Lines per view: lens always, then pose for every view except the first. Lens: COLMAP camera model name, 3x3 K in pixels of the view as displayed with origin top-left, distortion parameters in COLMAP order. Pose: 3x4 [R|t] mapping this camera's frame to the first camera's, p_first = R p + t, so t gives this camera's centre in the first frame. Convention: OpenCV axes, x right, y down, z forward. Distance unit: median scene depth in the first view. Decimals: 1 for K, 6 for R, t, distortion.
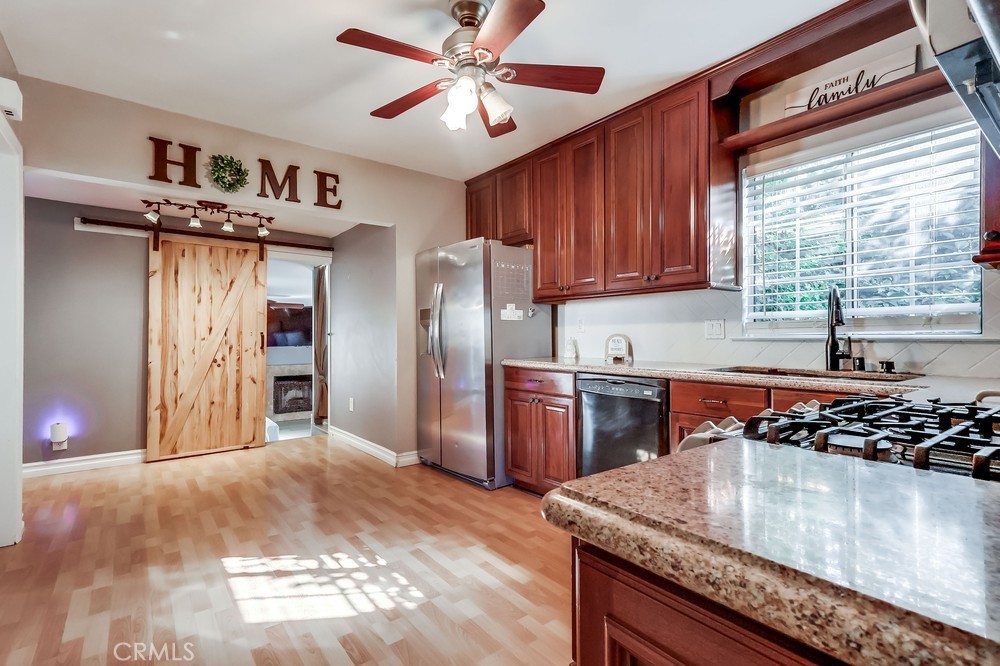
lens RADIAL K [[466.3, 0, 492.8], [0, 466.3, 337.2], [0, 0, 1]] dist [0.015077, 0.000466]
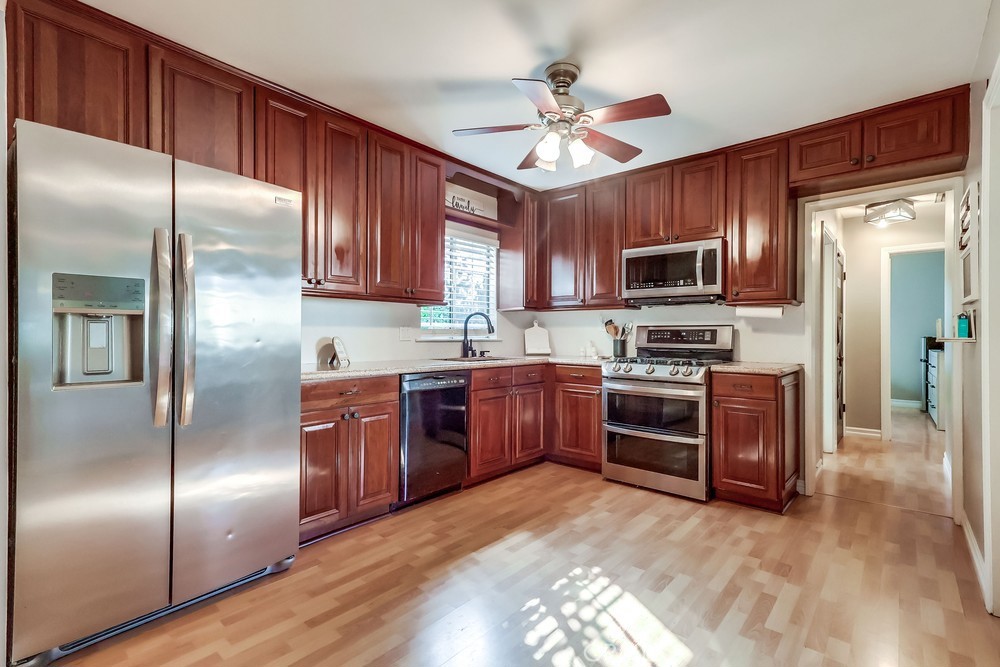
lens RADIAL K [[466.3, 0, 493.8], [0, 466.3, 333.6], [0, 0, 1]] dist [0.015077, 0.000466]
pose [[-0.192051, 0.005499, 0.981369, -1.134926], [-0.002084, 0.999980, -0.006011, -0.012477], [-0.981383, -0.003200, -0.192036, 1.307271]]
